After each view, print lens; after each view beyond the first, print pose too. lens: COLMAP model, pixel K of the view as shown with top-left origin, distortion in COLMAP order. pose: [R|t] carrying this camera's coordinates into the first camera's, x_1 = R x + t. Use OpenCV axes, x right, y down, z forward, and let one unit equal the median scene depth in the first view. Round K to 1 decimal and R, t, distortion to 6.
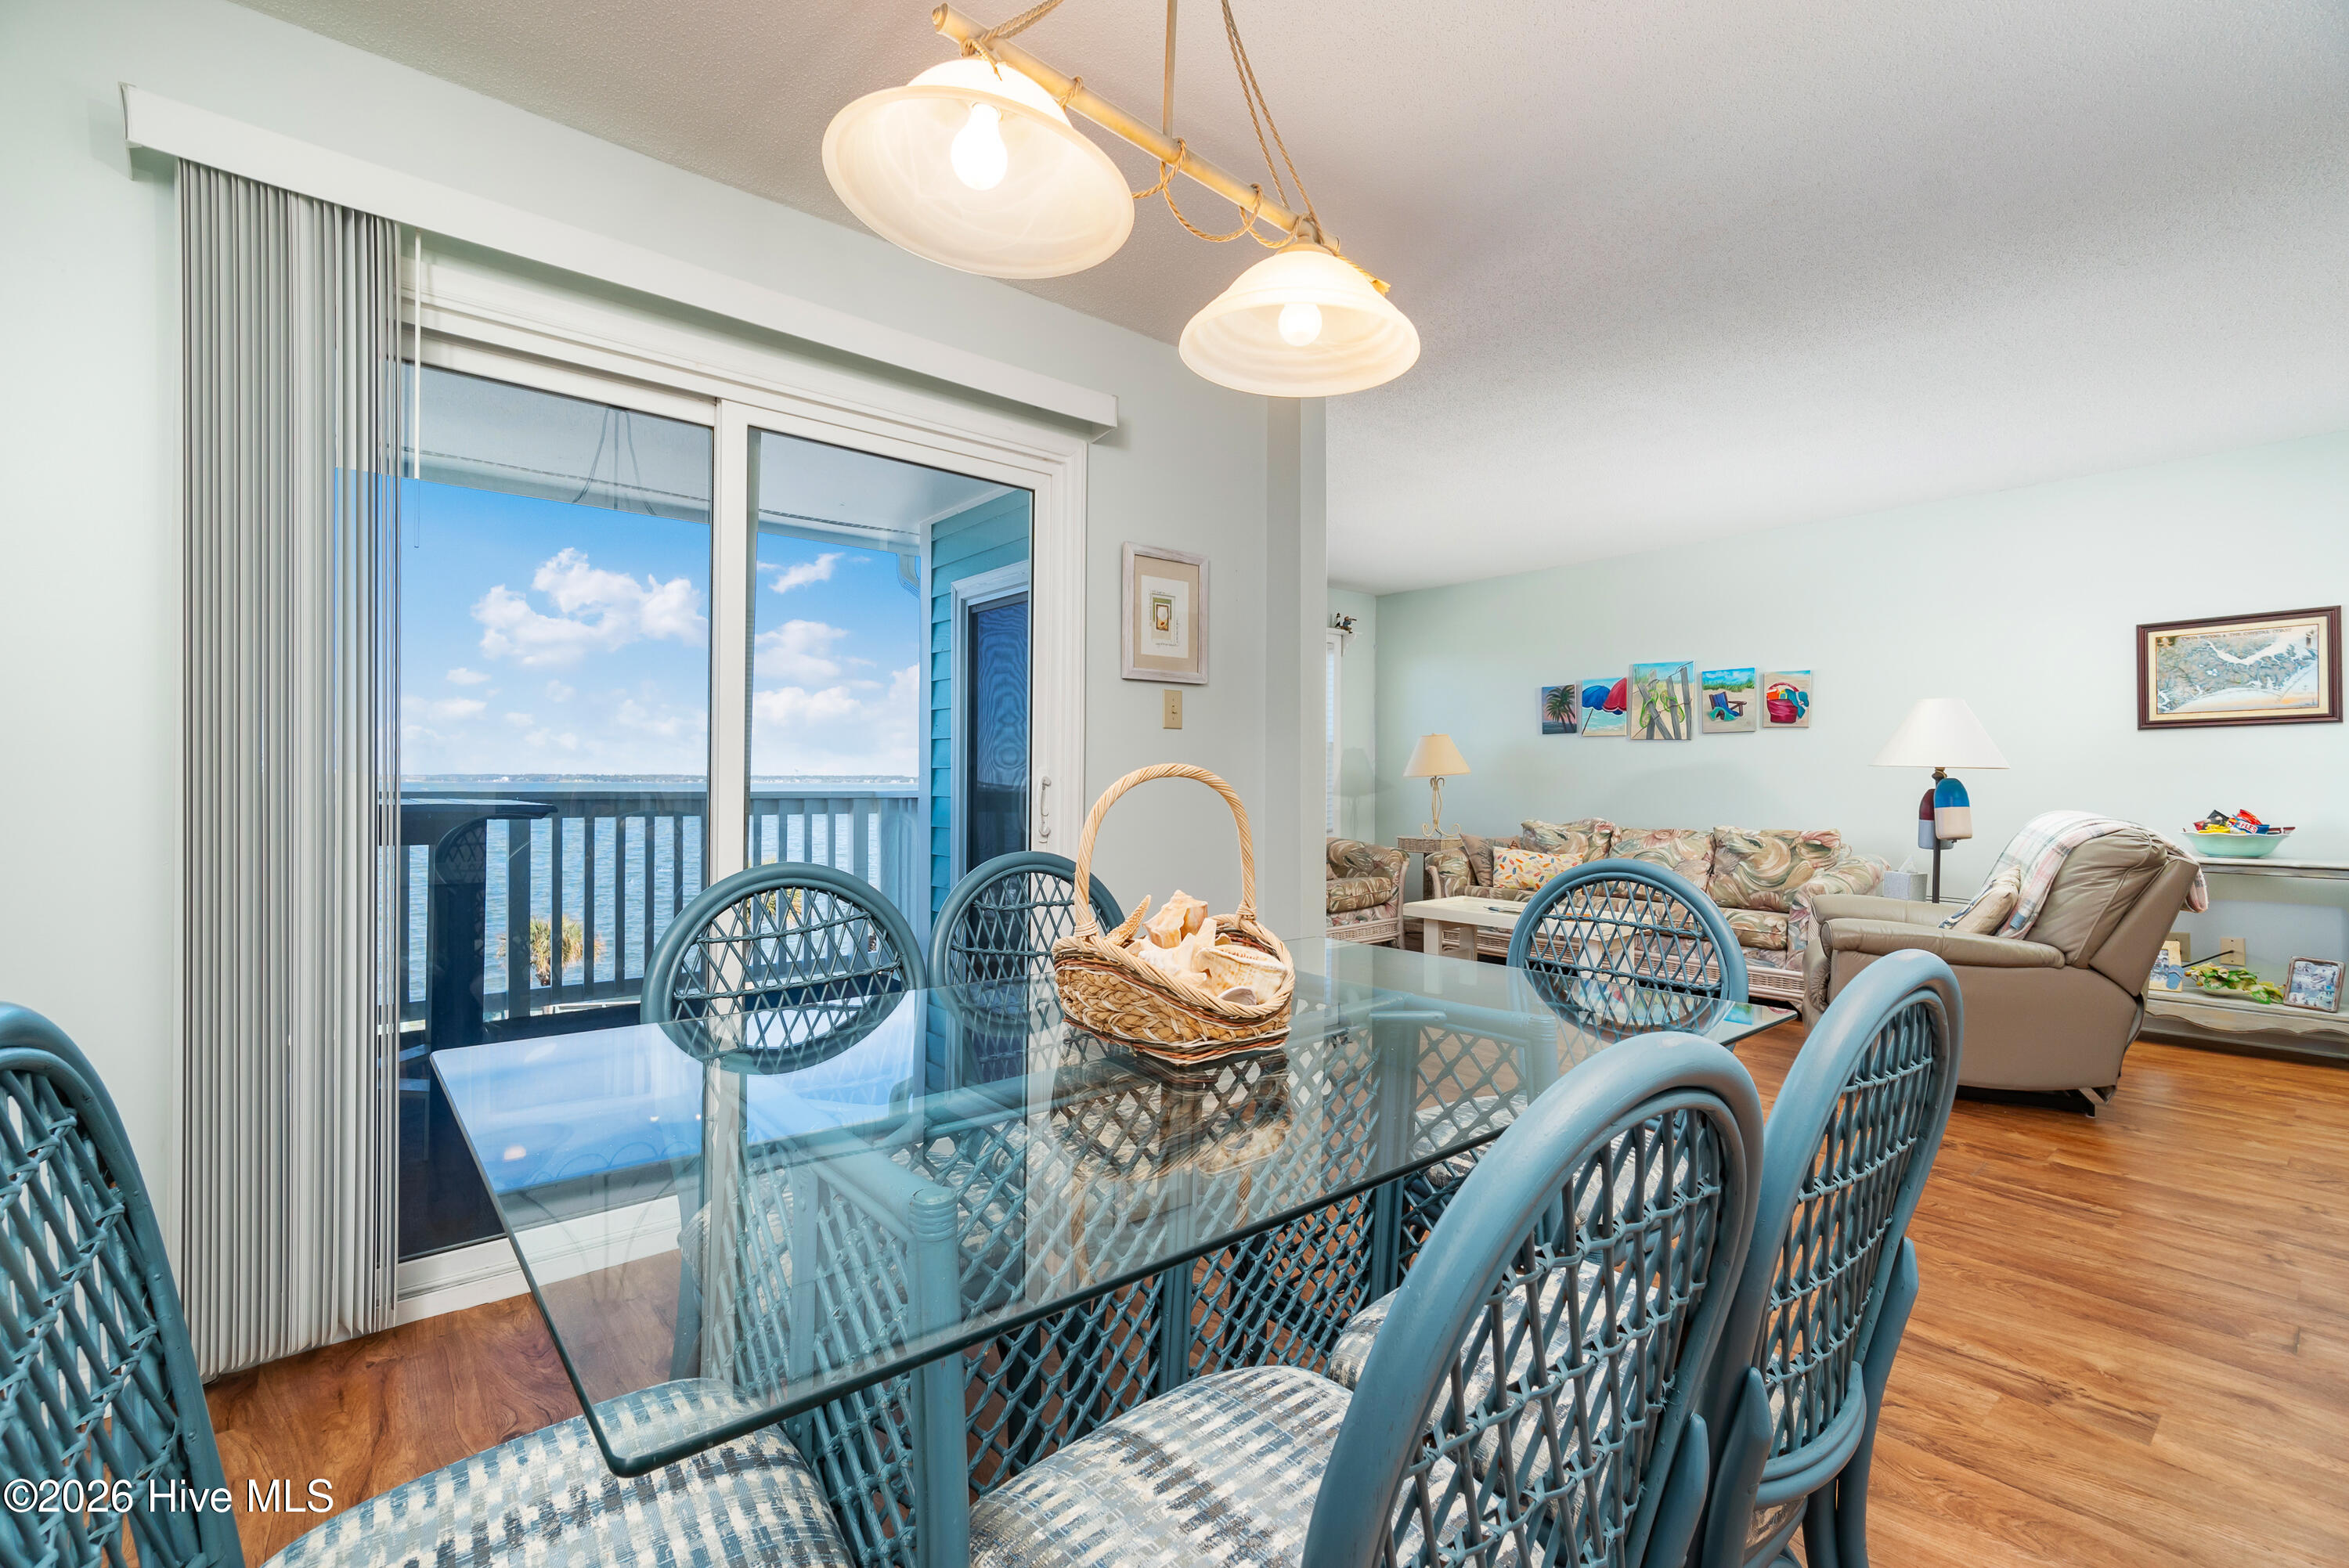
lens RADIAL K [[1014.7, 0, 1180.2], [0, 1014.7, 774.5], [0, 0, 1]] dist [-0.004425, 0.002821]
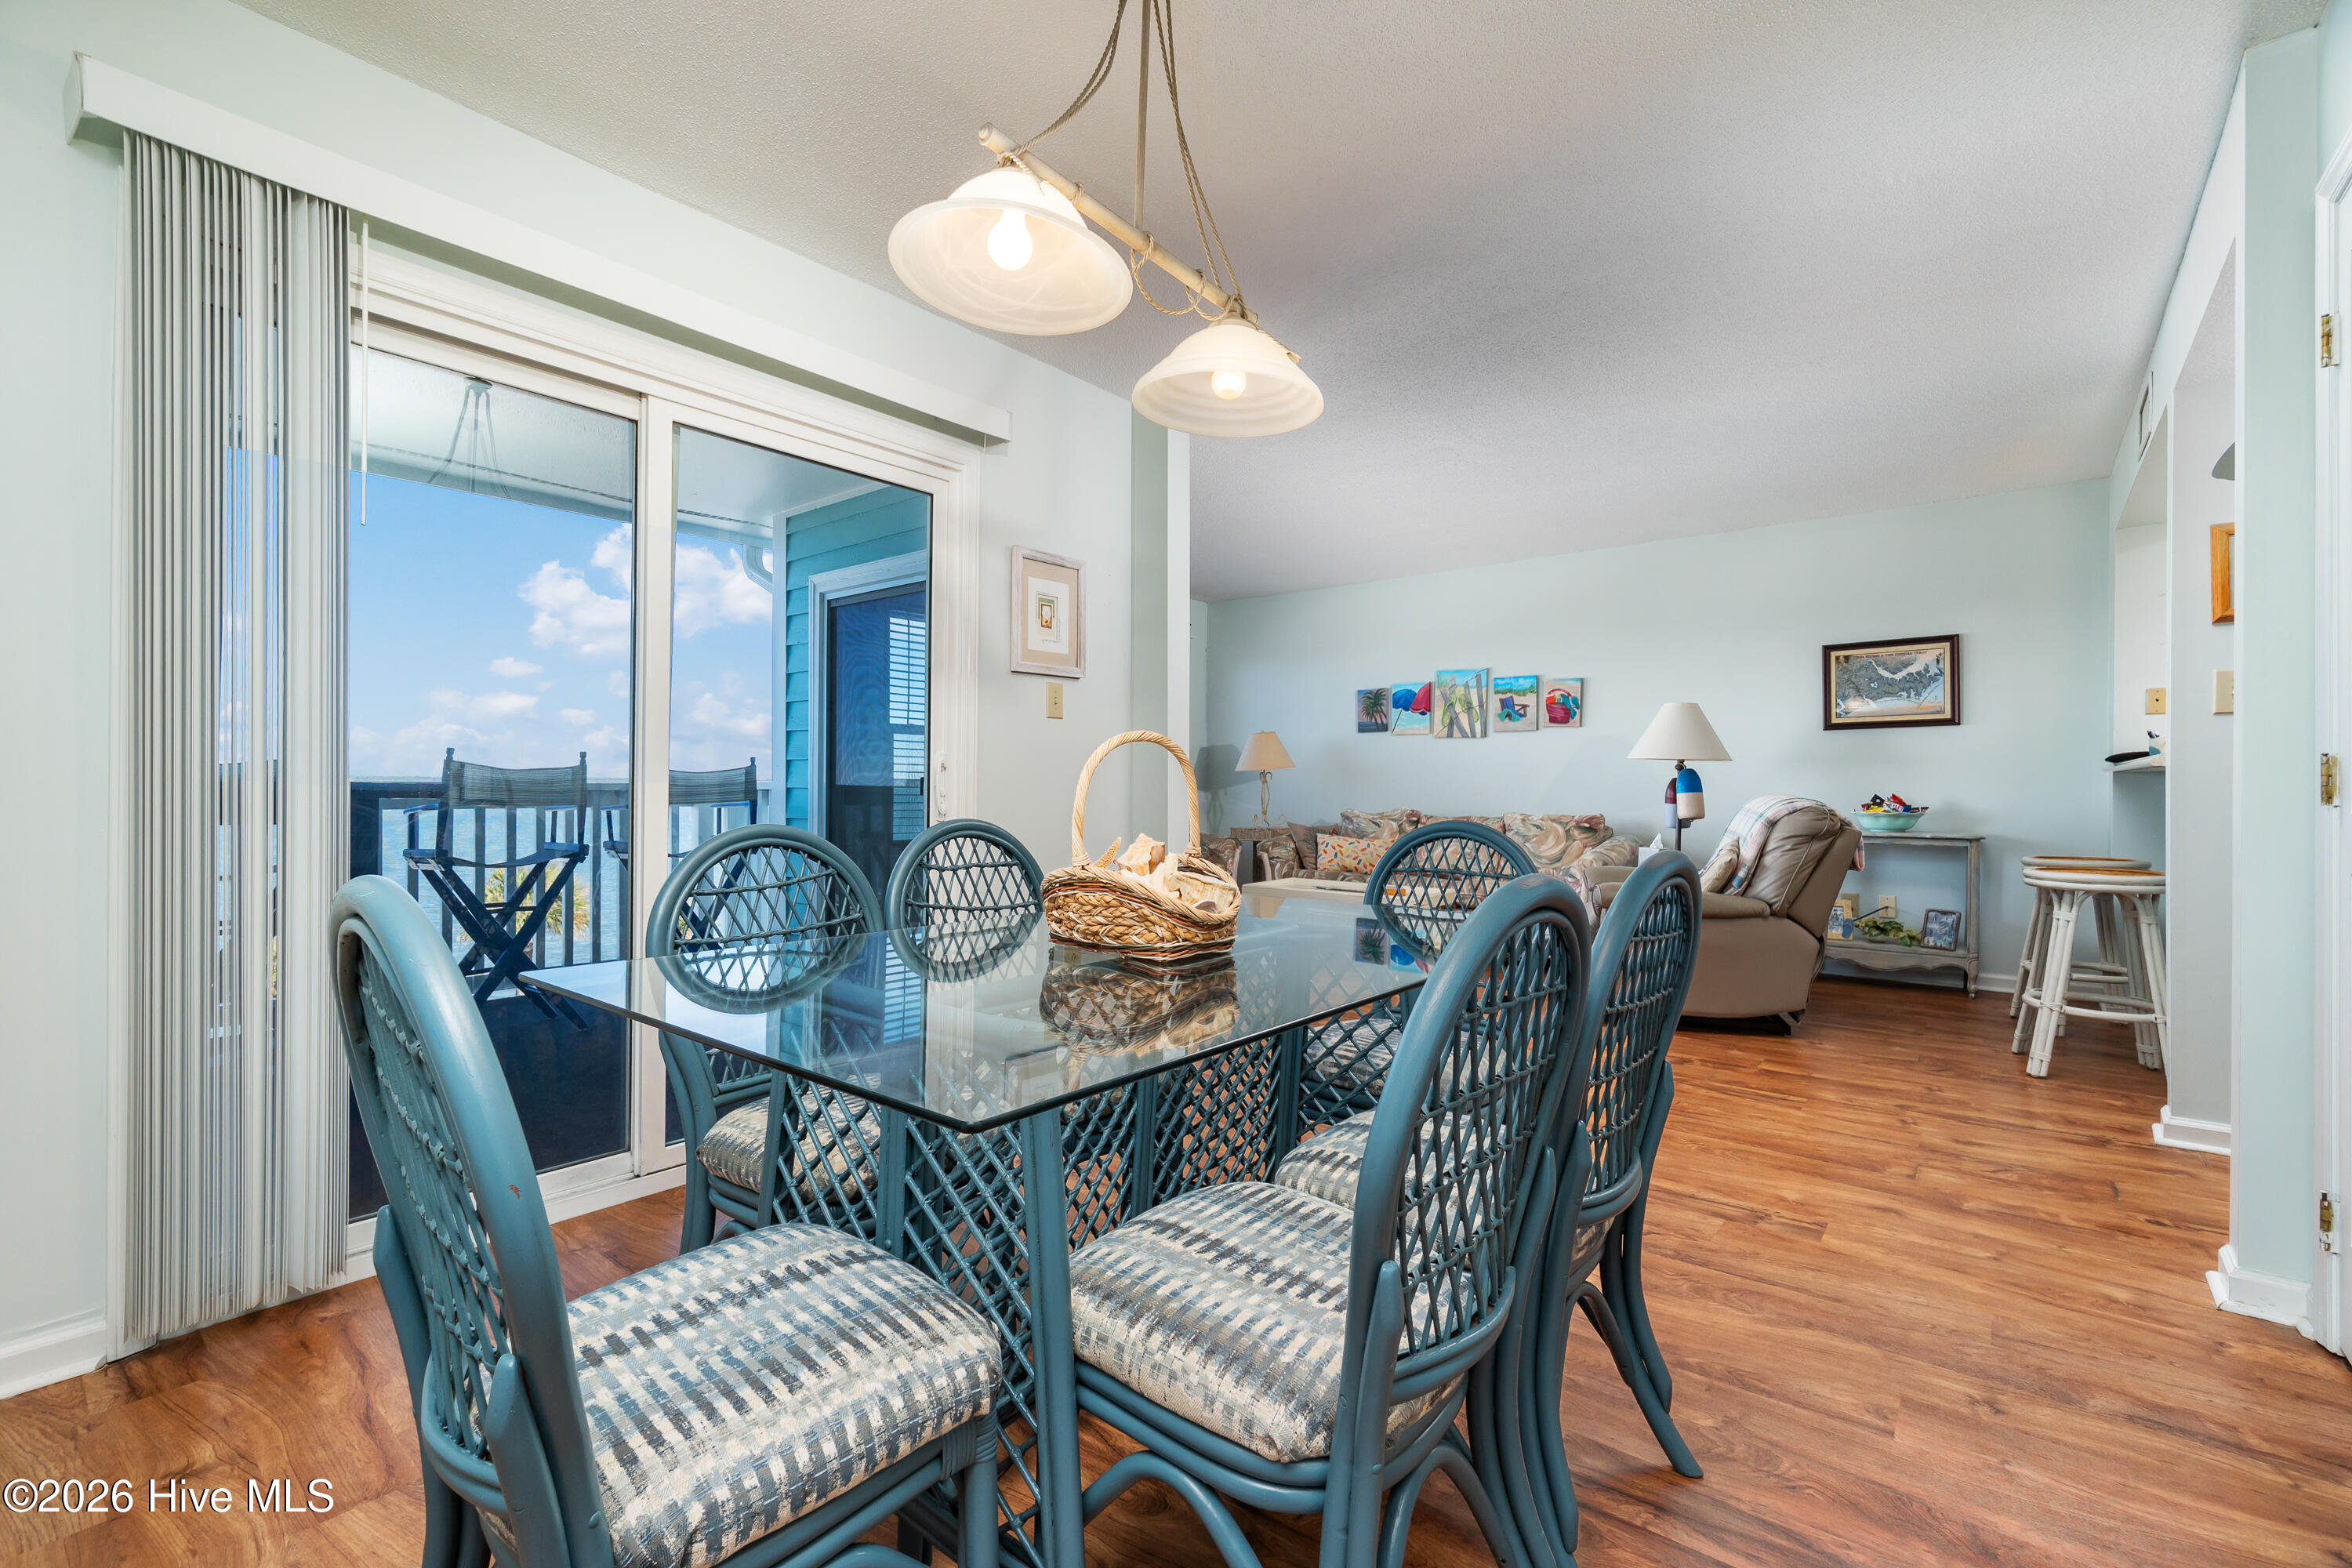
lens RADIAL K [[1004.1, 0, 1181.3], [0, 1004.1, 780.2], [0, 0, 1]] dist [-0.001610, 0.000540]
pose [[0.983034, -0.000754, 0.183420, -0.079321], [0.000083, 0.999993, 0.003667, 0.019476], [-0.183422, -0.003590, 0.983028, -0.097188]]
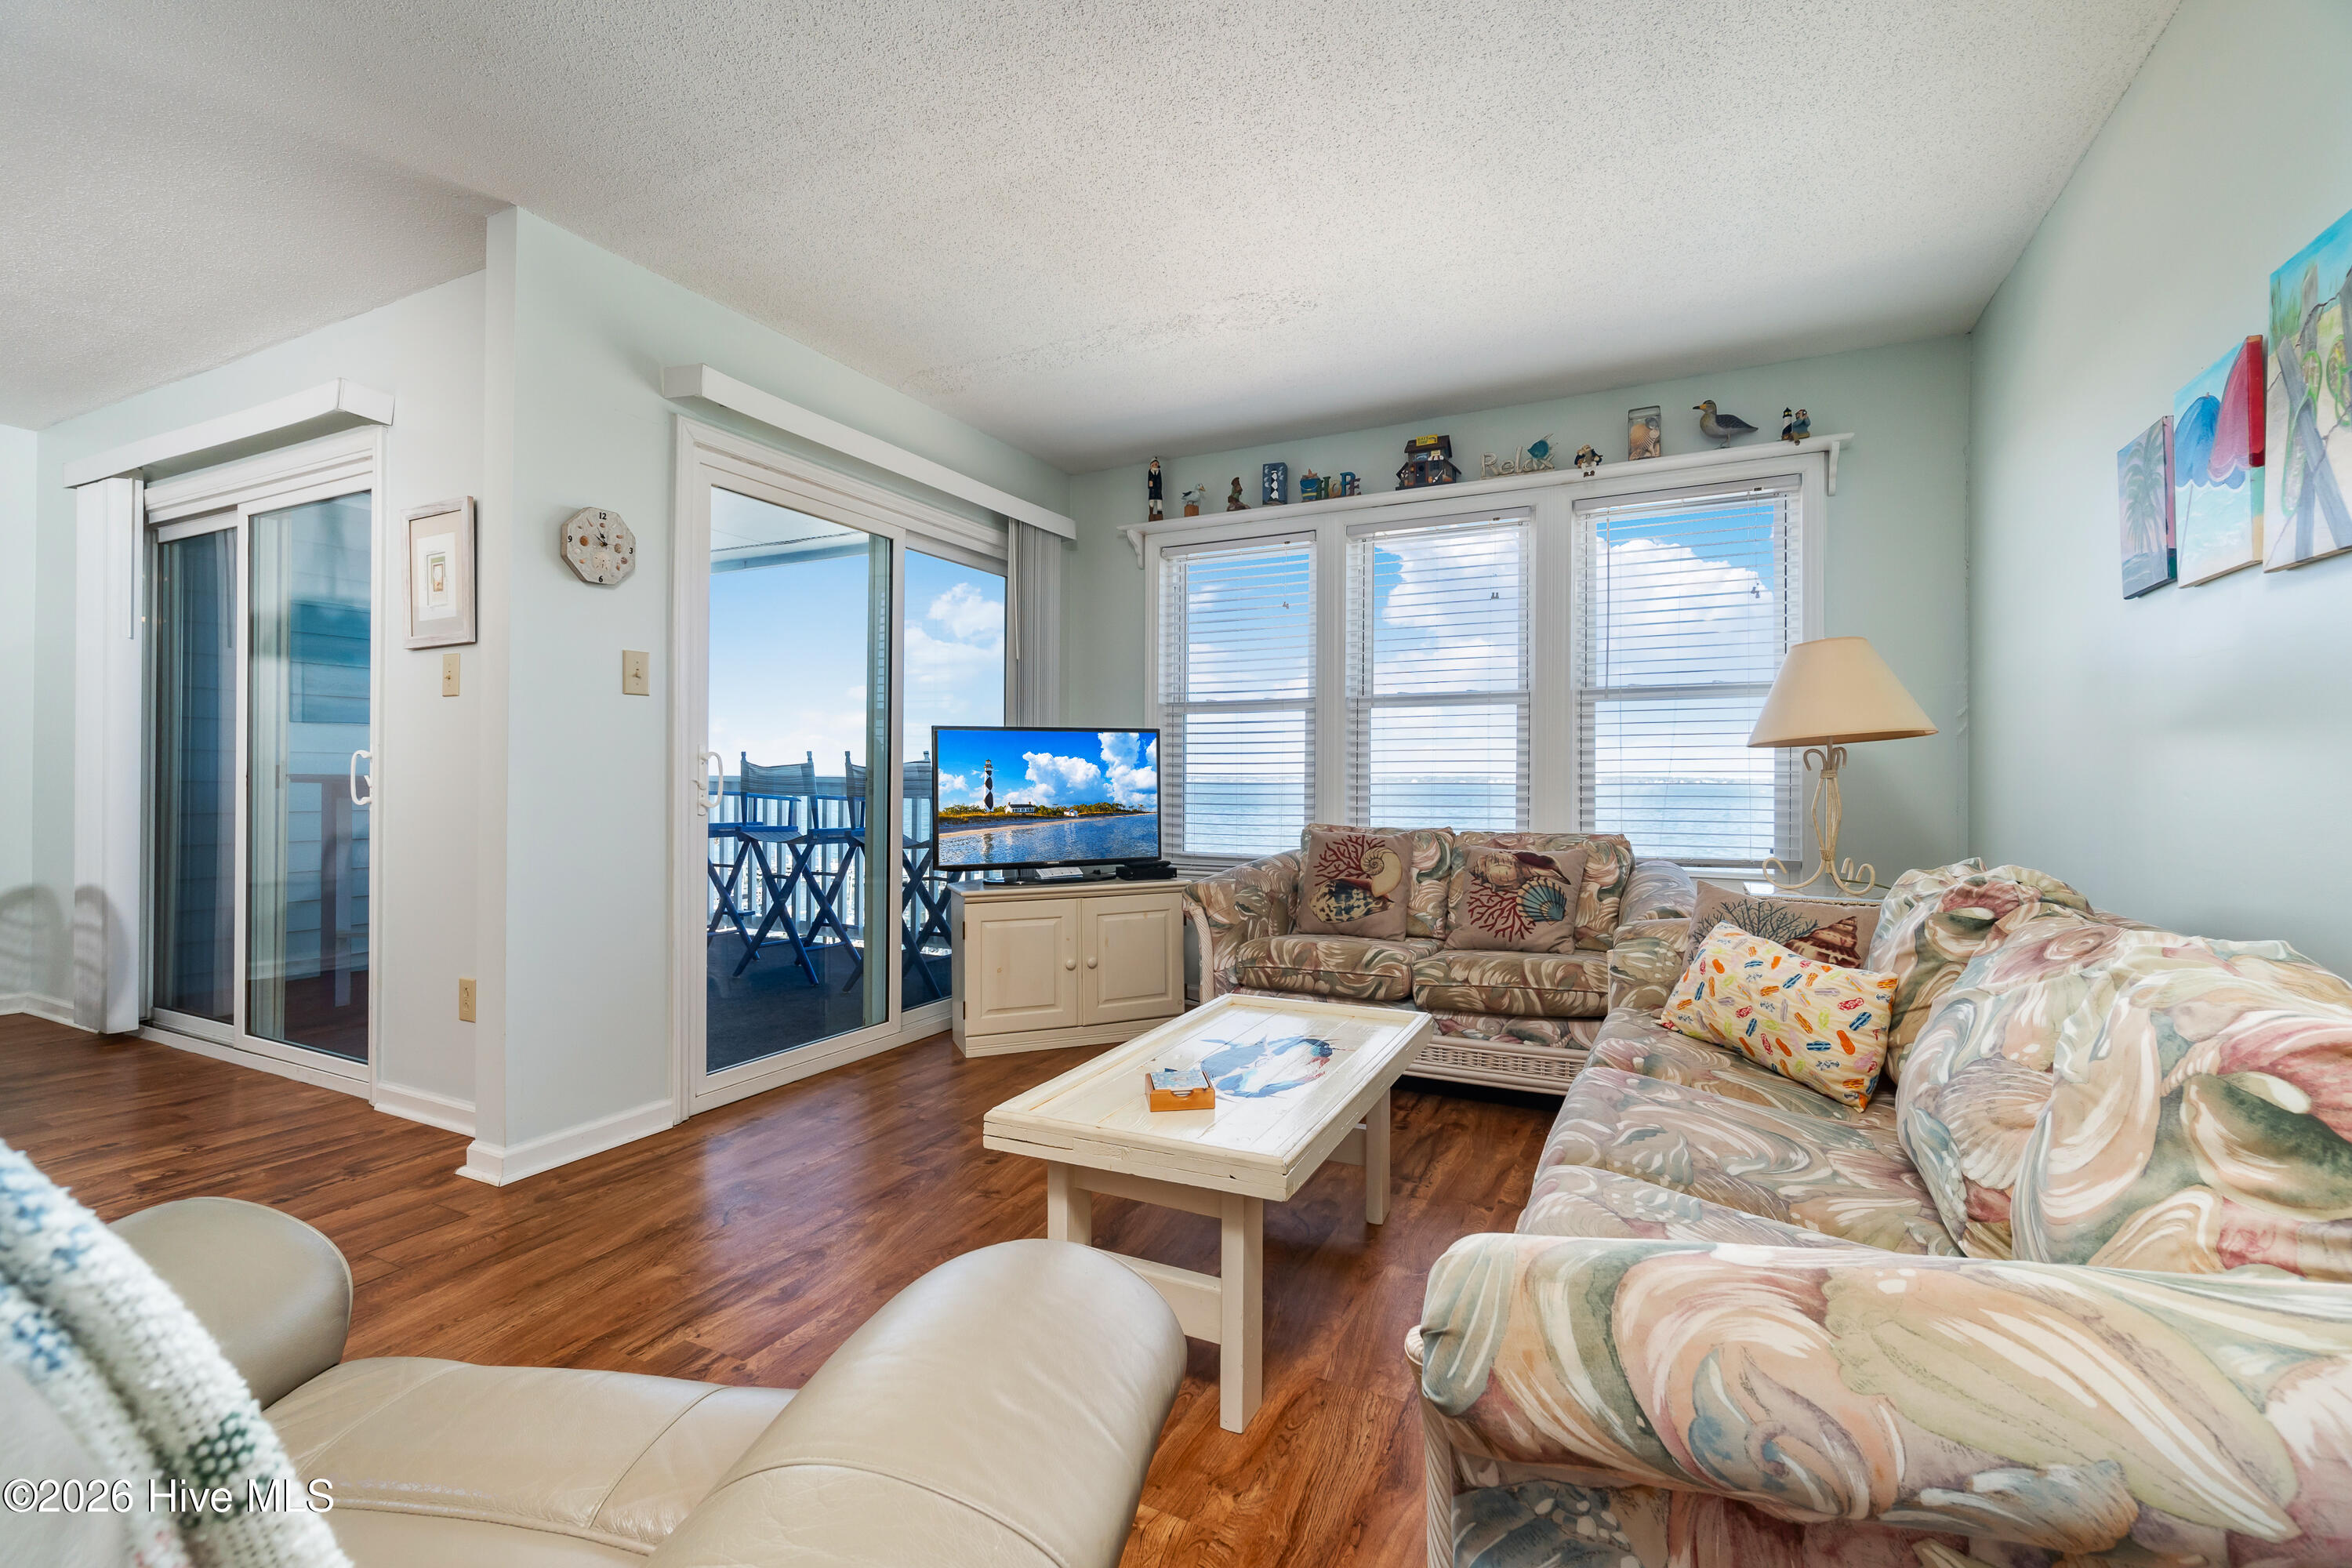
lens RADIAL K [[1025.7, 0, 1157.1], [0, 1025.7, 774.9], [0, 0, 1]] dist [-0.004212, 0.000407]
pose [[0.393412, -0.005950, -0.919343, 1.267749], [0.003124, 0.999982, -0.005135, 0.036946], [0.919357, -0.000852, 0.393424, 1.424900]]
